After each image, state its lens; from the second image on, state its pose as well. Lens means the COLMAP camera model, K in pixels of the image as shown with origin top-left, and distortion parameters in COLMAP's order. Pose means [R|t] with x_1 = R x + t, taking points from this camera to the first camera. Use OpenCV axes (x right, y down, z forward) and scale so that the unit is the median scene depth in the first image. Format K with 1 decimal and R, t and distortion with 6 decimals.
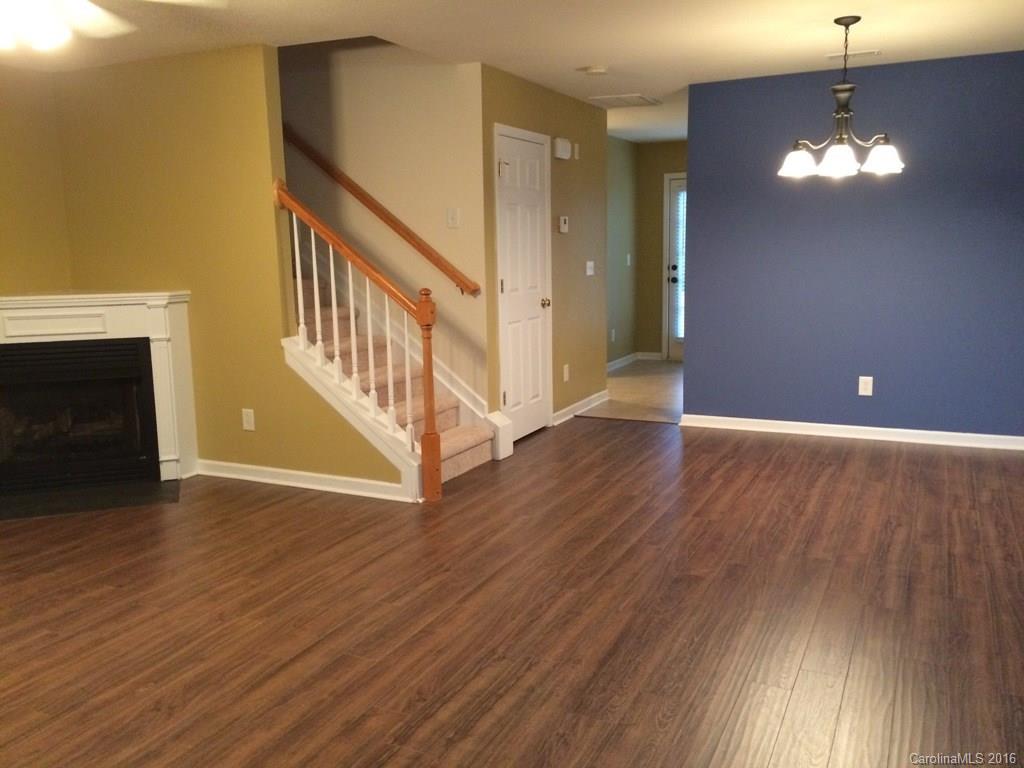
lens RADIAL K [[876.5, 0, 510.9], [0, 876.5, 376.8], [0, 0, 1]] dist [0.048549, -0.036567]
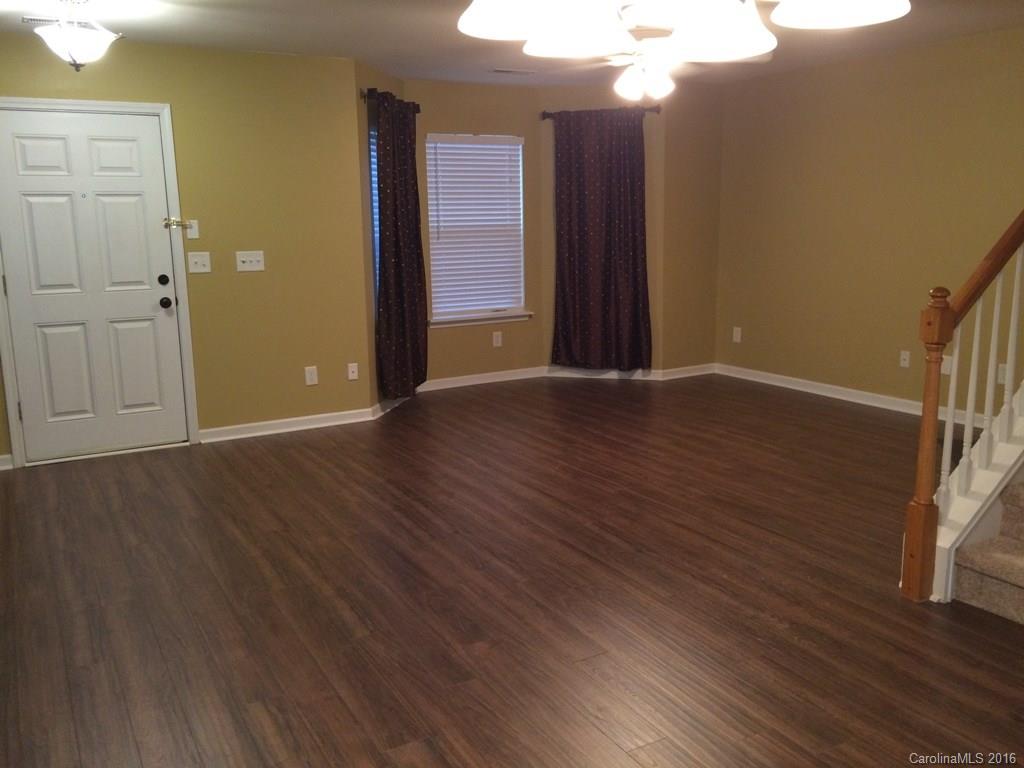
lens RADIAL K [[876.5, 0, 512.5], [0, 876.5, 381.2], [0, 0, 1]] dist [0.048549, -0.036567]
pose [[-0.566468, 0.183111, -0.803482, 0.709100], [-0.097522, 0.953254, 0.285999, -0.216893], [0.818293, 0.240367, -0.522131, 1.231143]]
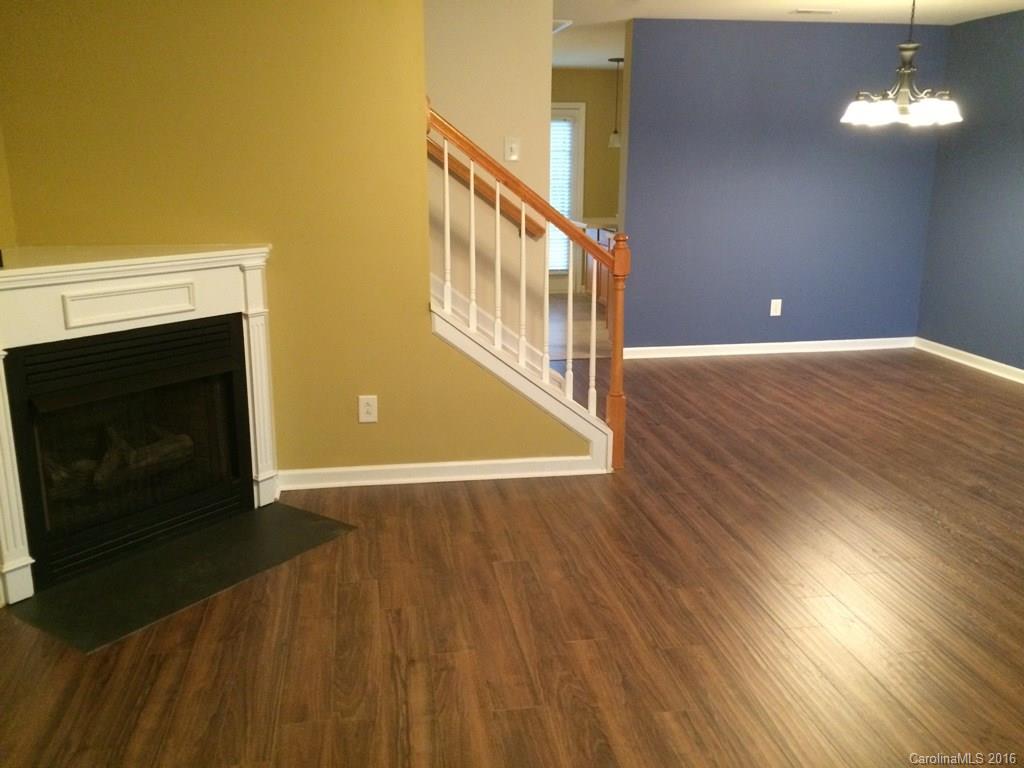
lens RADIAL K [[876.5, 0, 508.5], [0, 876.5, 378.3], [0, 0, 1]] dist [0.048549, -0.036567]
pose [[0.814490, -0.118232, 0.568003, -0.796600], [0.070482, 0.991928, 0.105406, -0.064325], [-0.575880, -0.045819, 0.816249, 0.371134]]
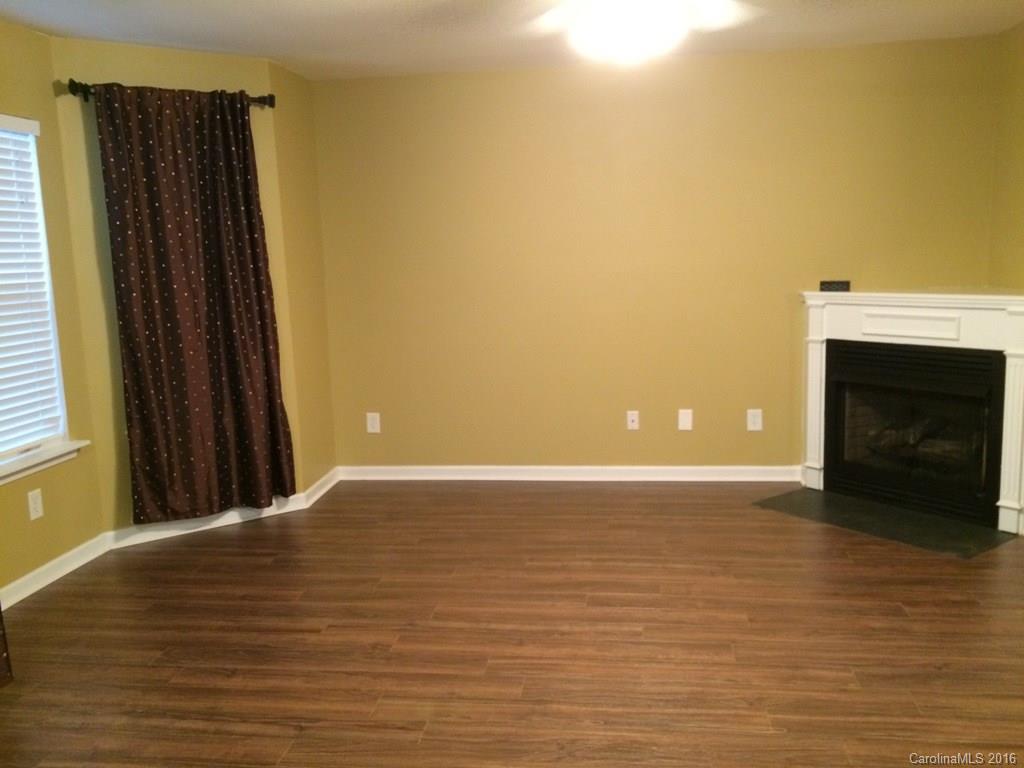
lens RADIAL K [[876.5, 0, 507.0], [0, 876.5, 379.7], [0, 0, 1]] dist [0.048549, -0.036567]
pose [[0.299023, 0.146660, -0.942908, 0.270449], [-0.115371, 0.986427, 0.116841, -0.075927], [0.947246, 0.073846, 0.311884, 0.400130]]
